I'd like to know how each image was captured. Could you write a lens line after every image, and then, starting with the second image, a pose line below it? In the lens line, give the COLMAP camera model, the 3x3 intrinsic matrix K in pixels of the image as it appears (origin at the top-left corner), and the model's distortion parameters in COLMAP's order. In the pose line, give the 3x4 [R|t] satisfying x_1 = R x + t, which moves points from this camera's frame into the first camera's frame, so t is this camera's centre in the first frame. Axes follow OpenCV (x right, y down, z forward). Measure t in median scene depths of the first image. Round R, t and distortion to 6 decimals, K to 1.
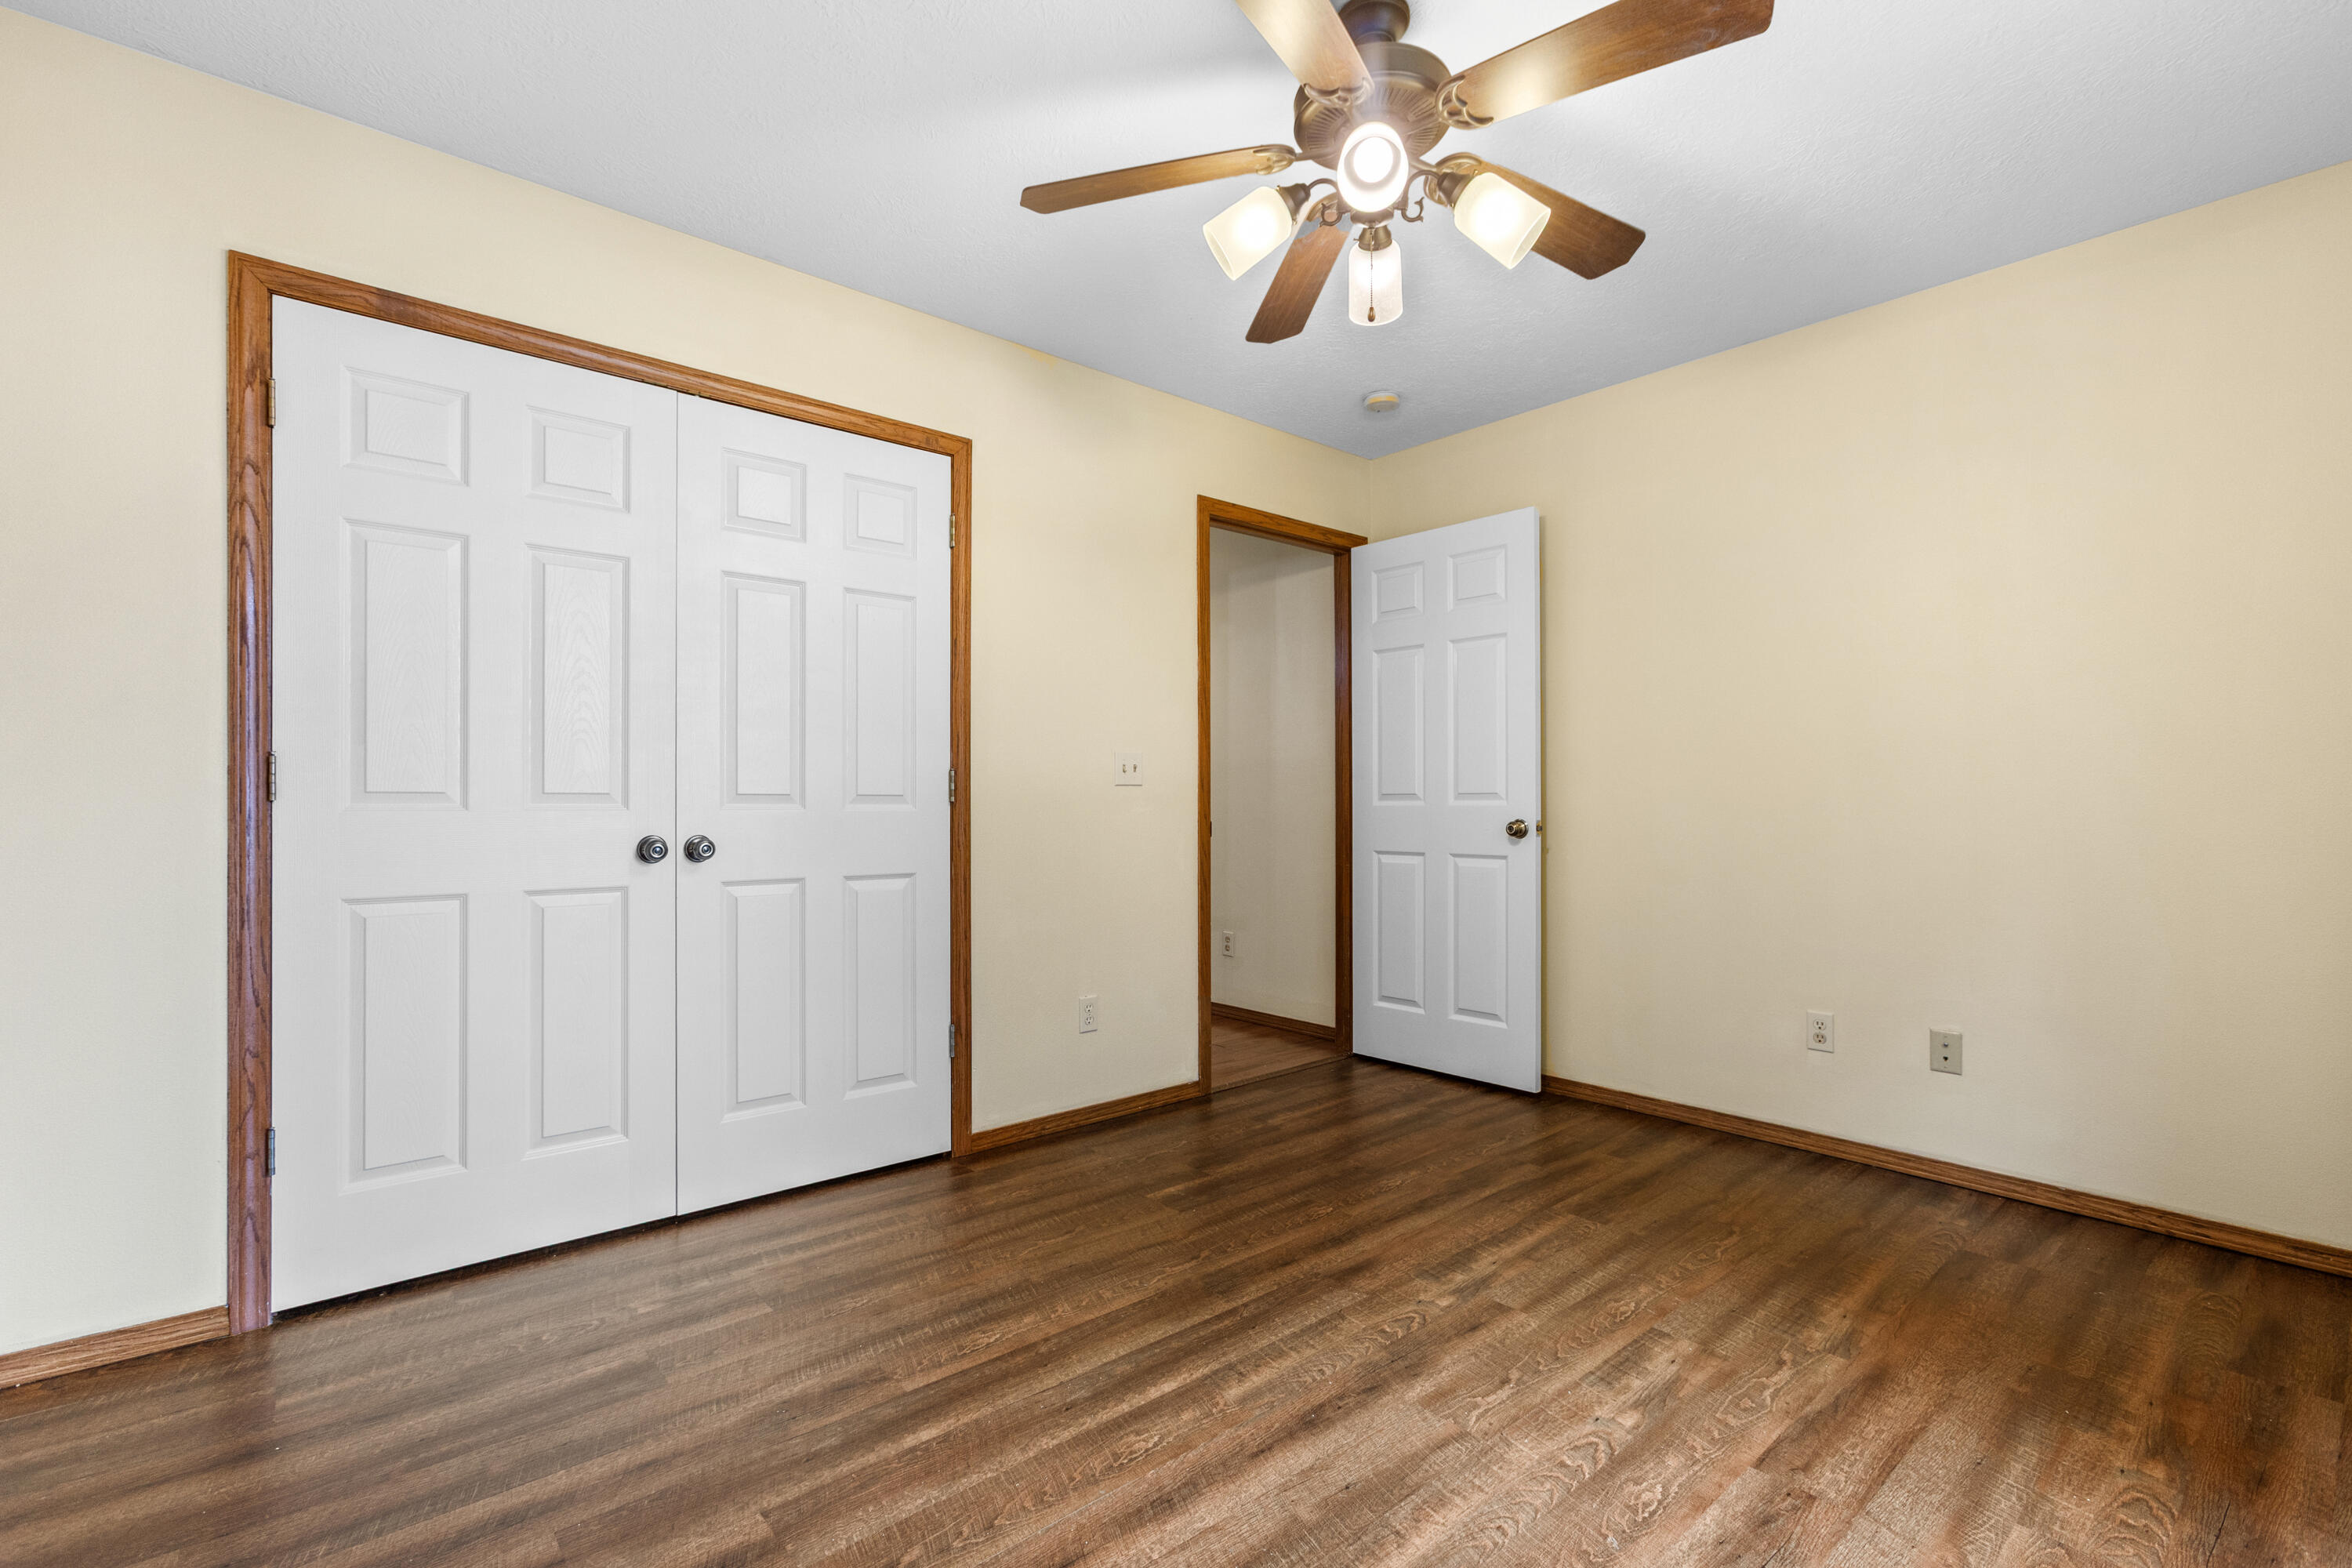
lens RADIAL K [[1067.4, 0, 1173.9], [0, 1067.4, 793.5], [0, 0, 1]] dist [-0.000453, 0.000025]
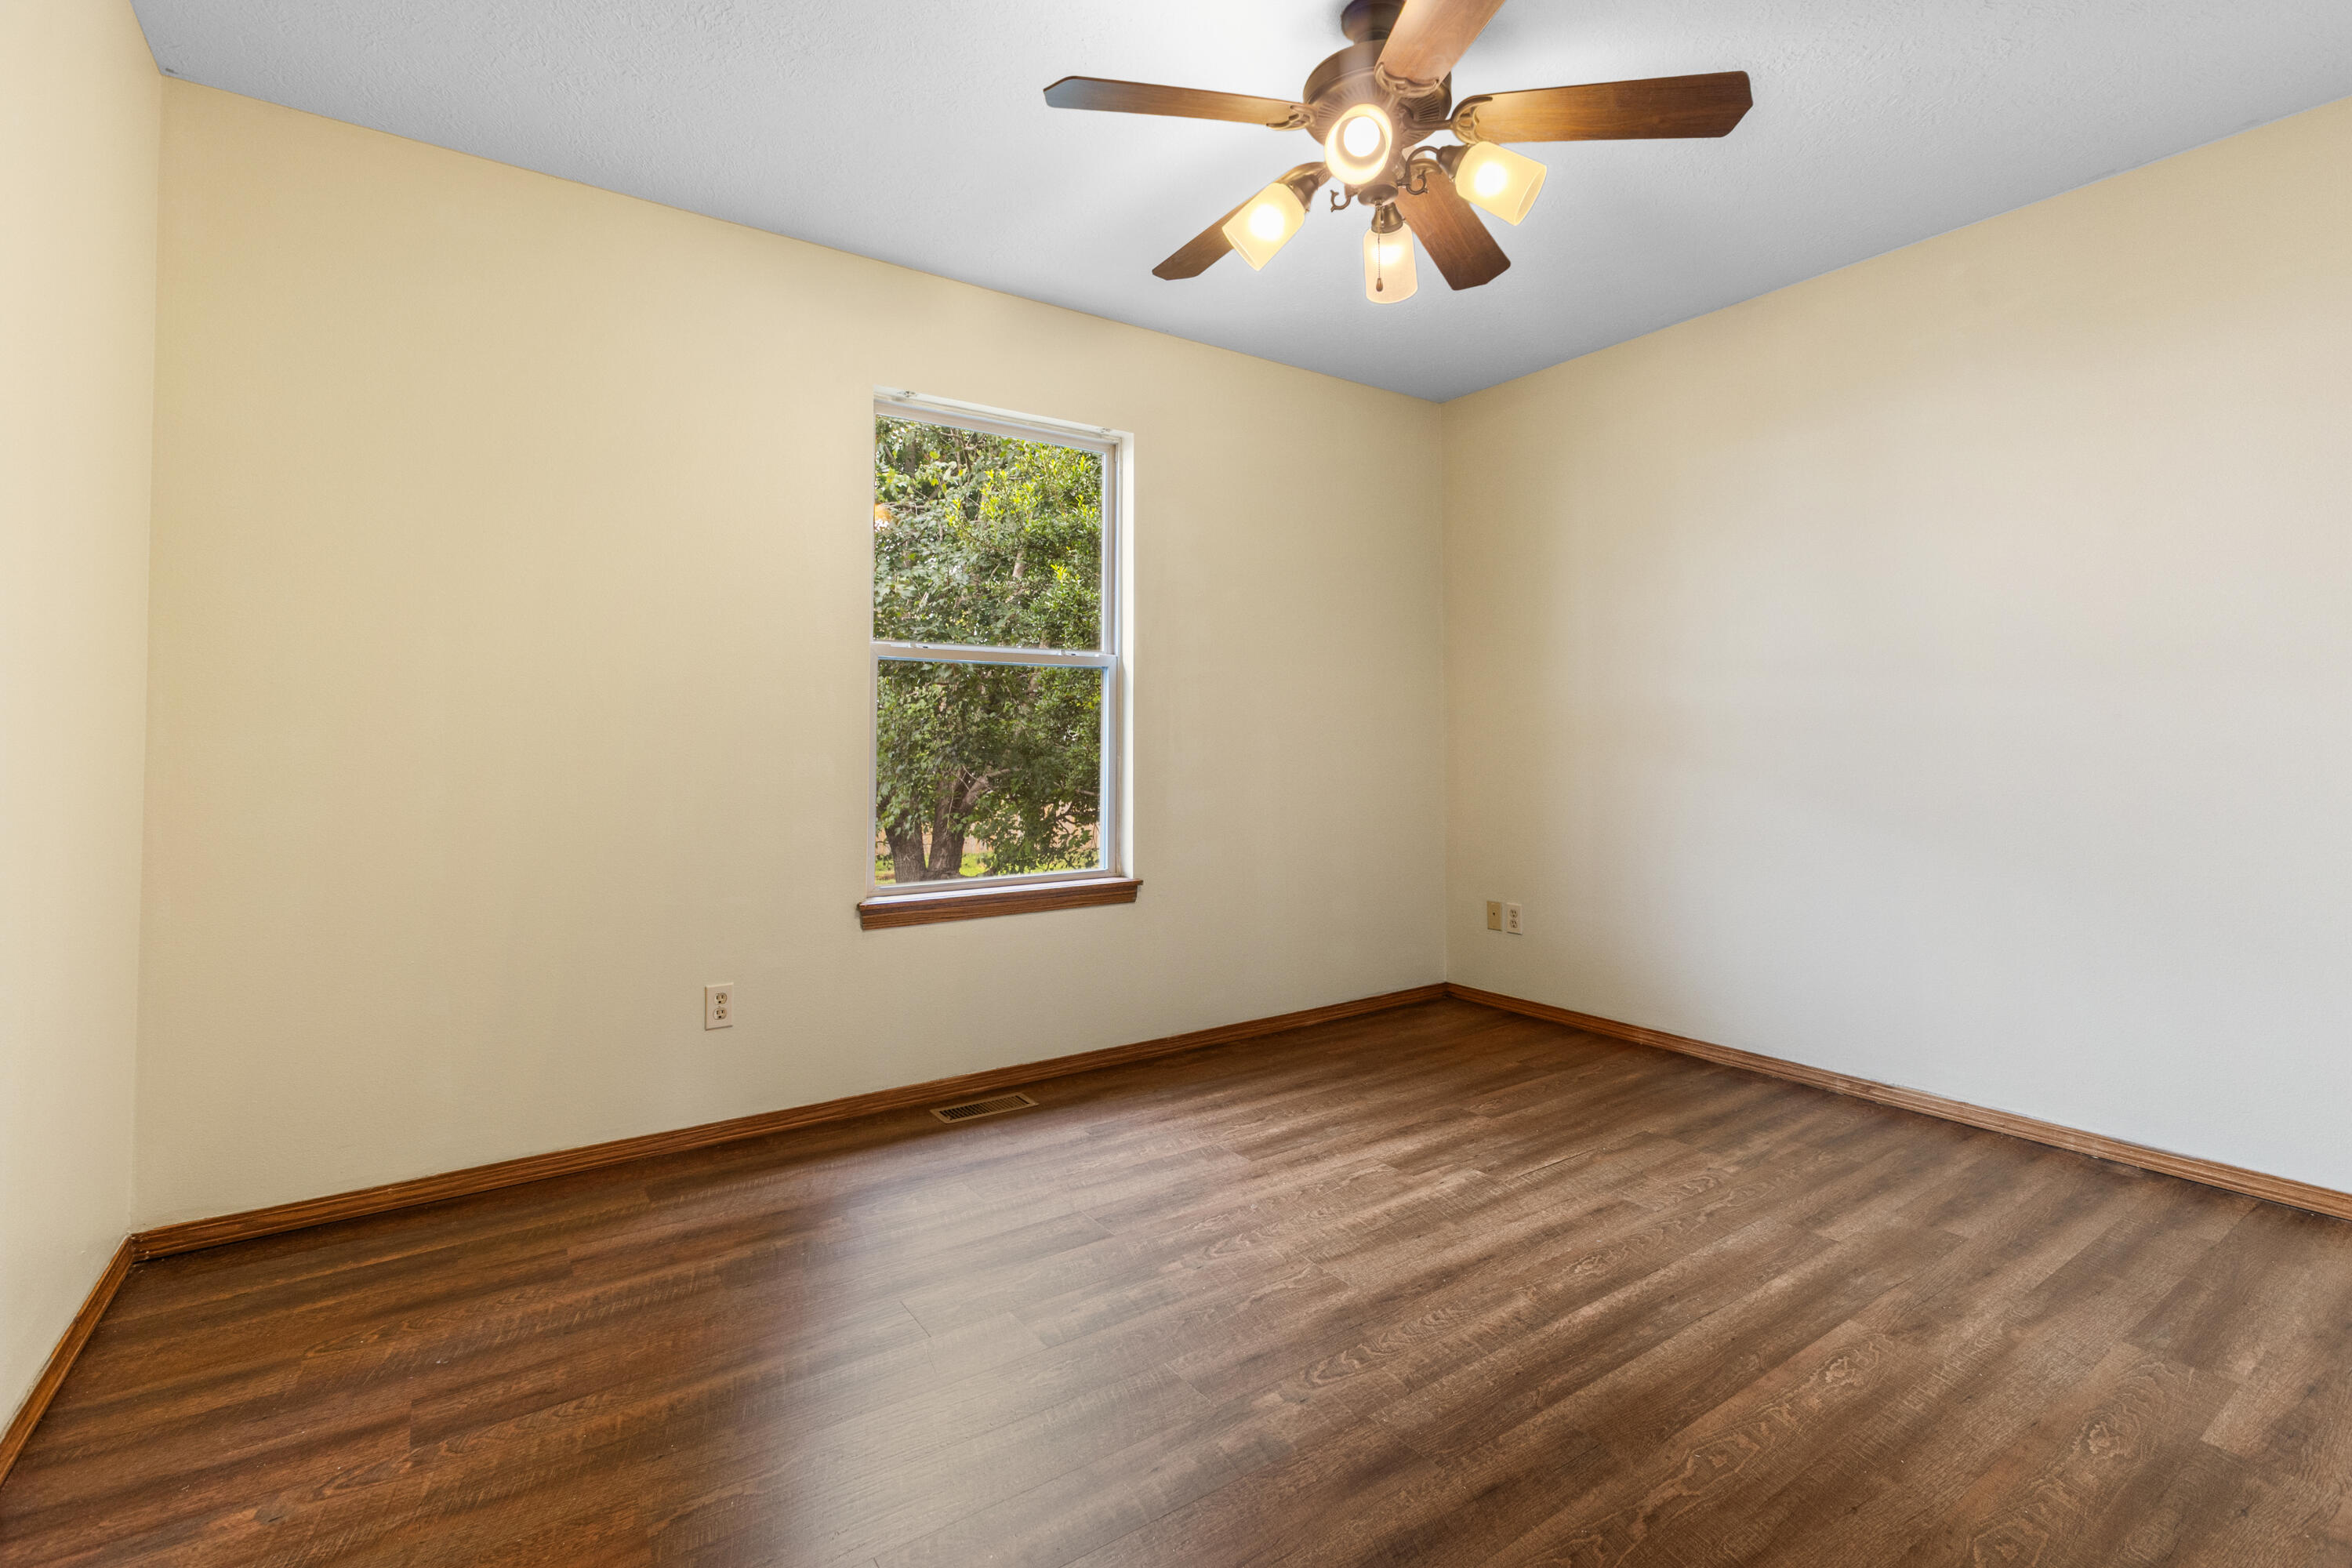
lens RADIAL K [[1067.4, 0, 1178.2], [0, 1067.4, 774.7], [0, 0, 1]] dist [-0.000453, 0.000025]
pose [[-0.993908, -0.000769, 0.110214, 0.270591], [0.001614, 0.999767, 0.021532, 0.013760], [-0.110205, 0.021579, -0.993675, 2.023166]]
